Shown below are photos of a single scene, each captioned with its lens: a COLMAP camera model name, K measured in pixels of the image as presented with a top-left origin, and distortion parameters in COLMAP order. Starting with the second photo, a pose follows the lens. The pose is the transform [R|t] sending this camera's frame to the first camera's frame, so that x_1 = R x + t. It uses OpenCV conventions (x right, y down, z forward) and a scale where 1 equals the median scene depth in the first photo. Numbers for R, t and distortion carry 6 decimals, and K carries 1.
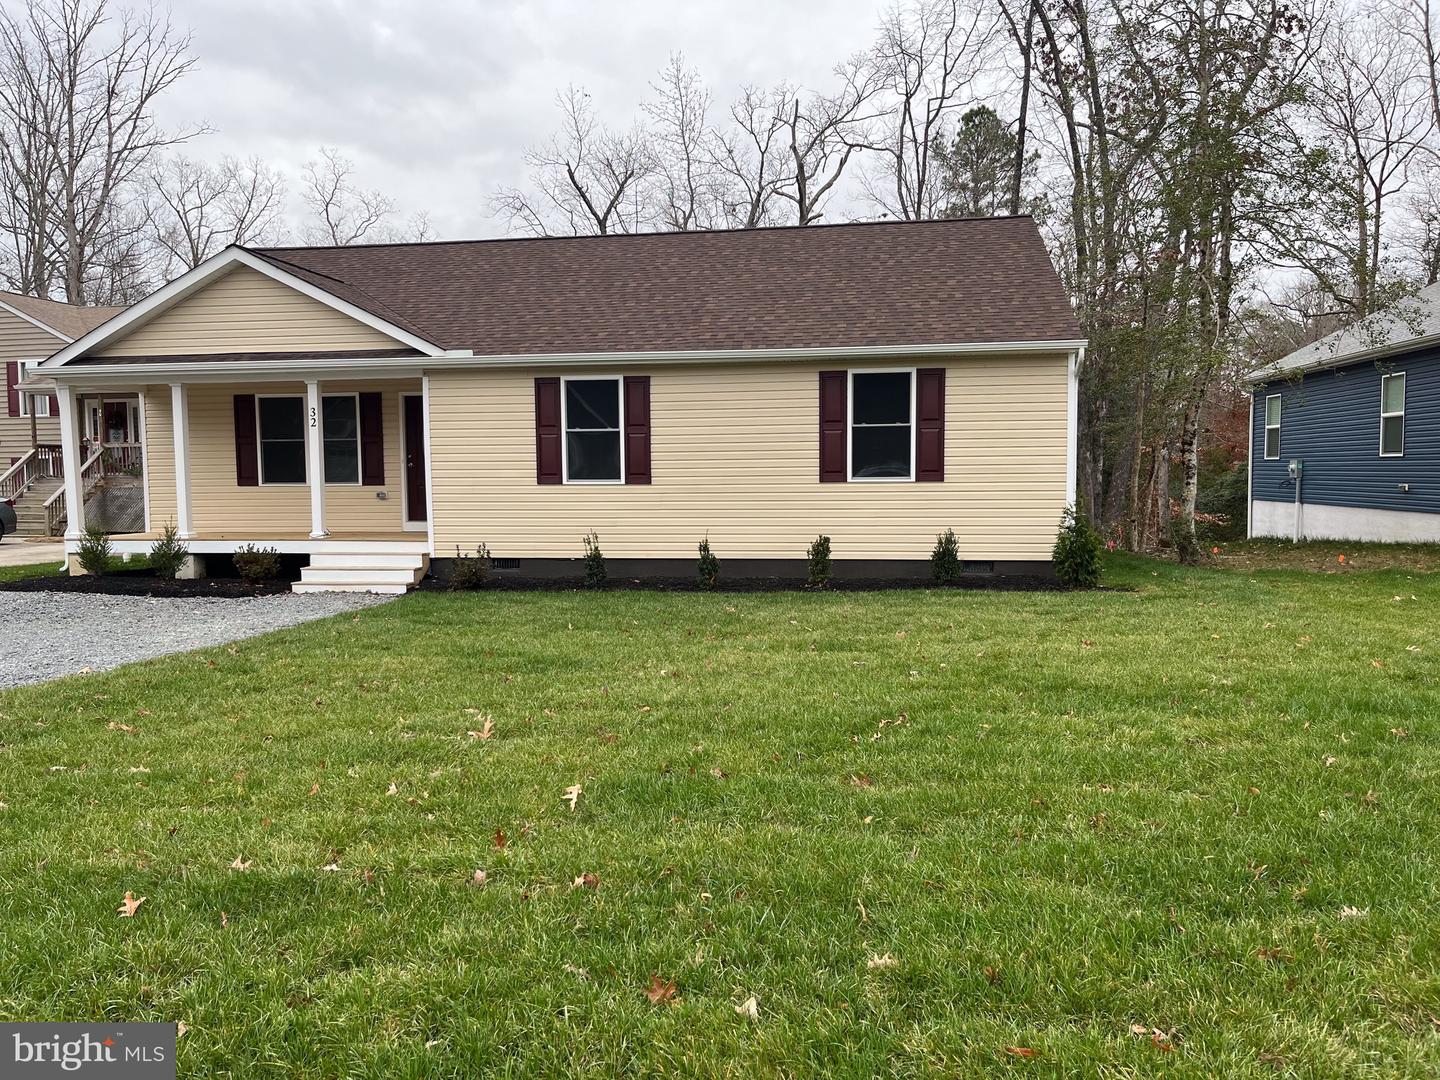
lens RADIAL K [[1103.1, 0, 720.0], [0, 1103.1, 540.0], [0, 0, 1]] dist [0.028179, -0.007938]
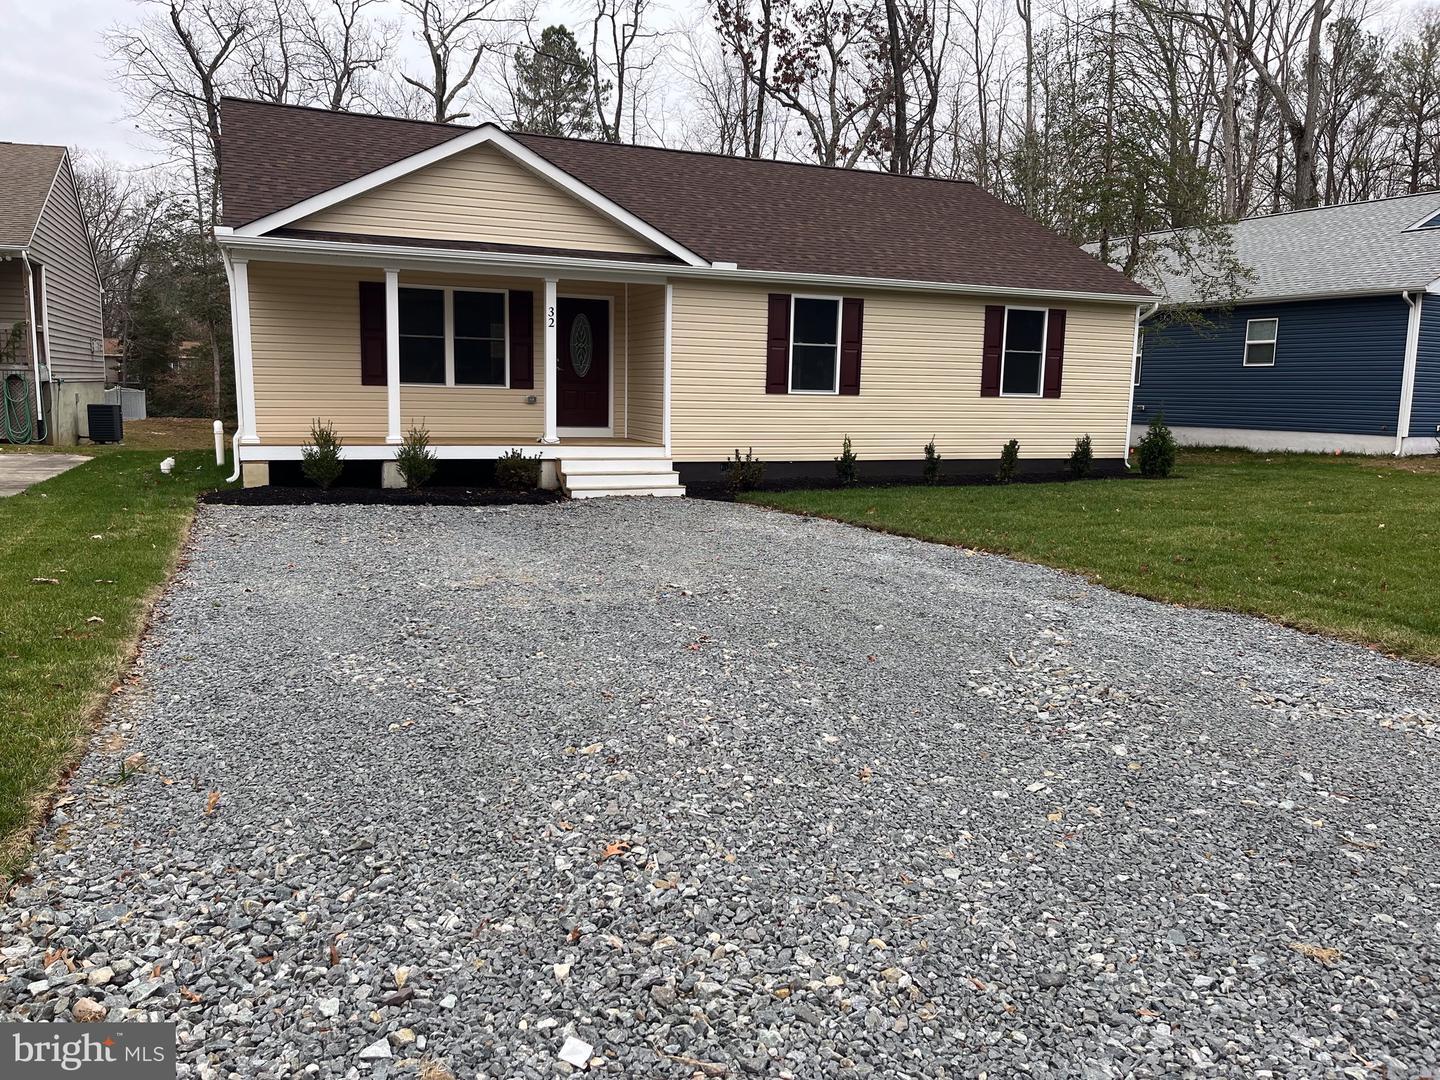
lens RADIAL K [[1081.0, 0, 720.0], [0, 1081.0, 540.0], [0, 0, 1]] dist [0.061355, -0.076825]
pose [[0.842457, -0.050021, 0.536436, -0.765598], [0.004806, 0.996339, 0.085358, 0.002520], [-0.538742, -0.069333, 0.839613, 0.114623]]
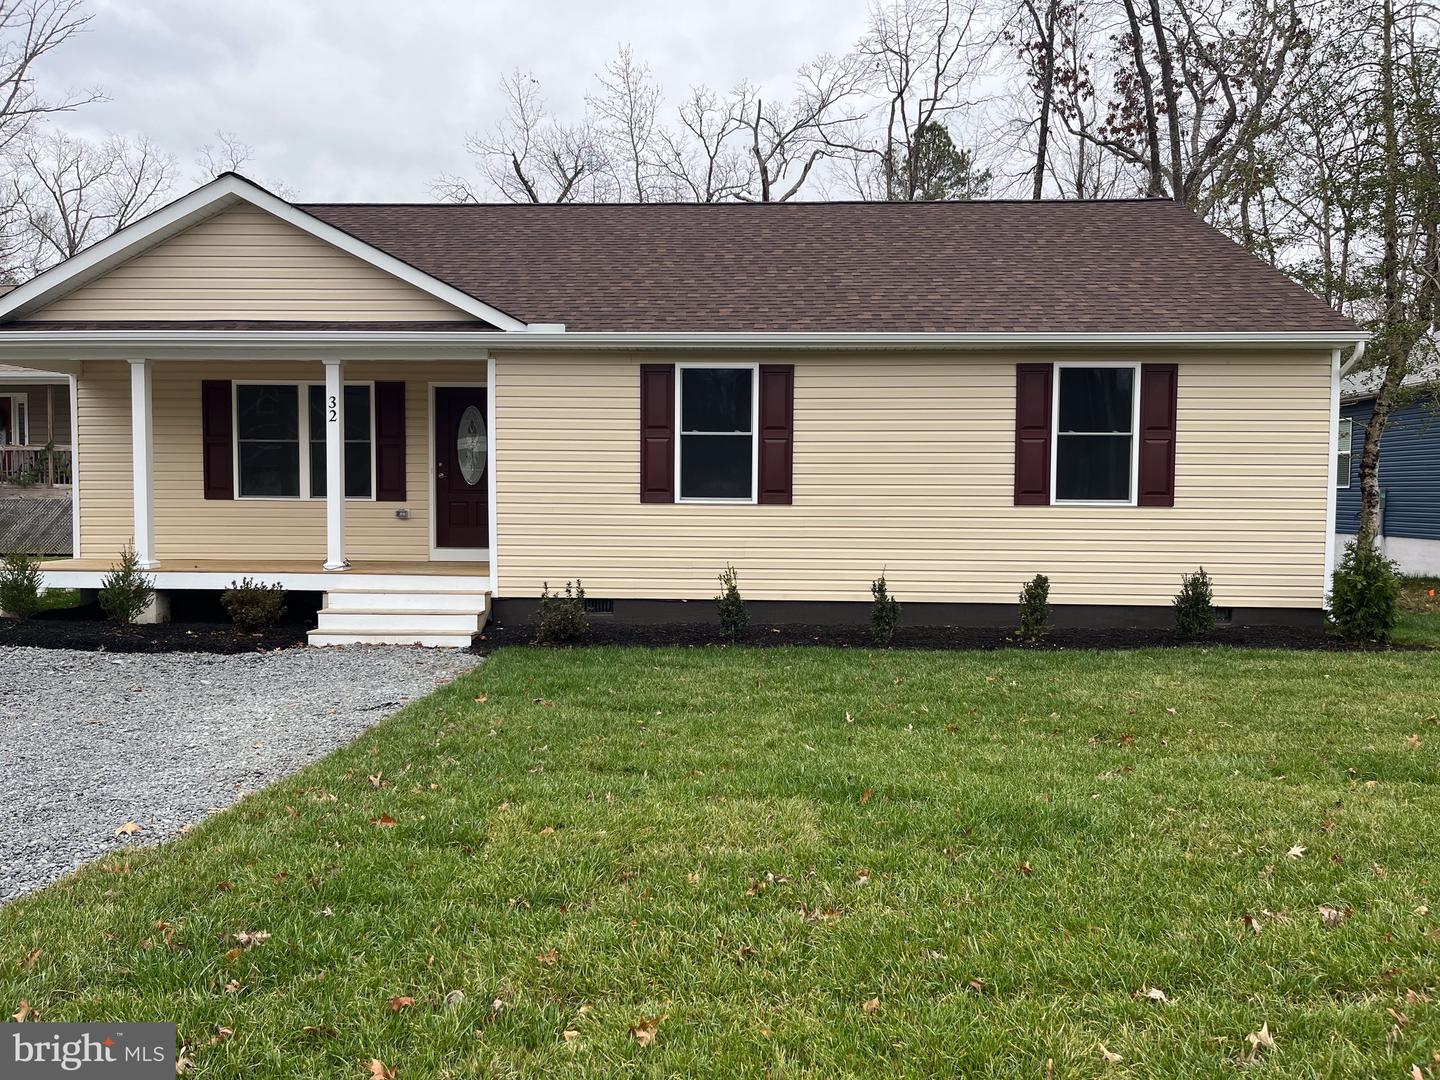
lens RADIAL K [[1097.6, 0, 724.1], [0, 1097.6, 536.6], [0, 0, 1]] dist [0.071032, -0.107303]
pose [[0.993514, 0.011593, 0.113119, -0.189129], [-0.008904, 0.999666, -0.024244, -0.008649], [-0.113362, 0.023080, 0.993286, 0.229777]]
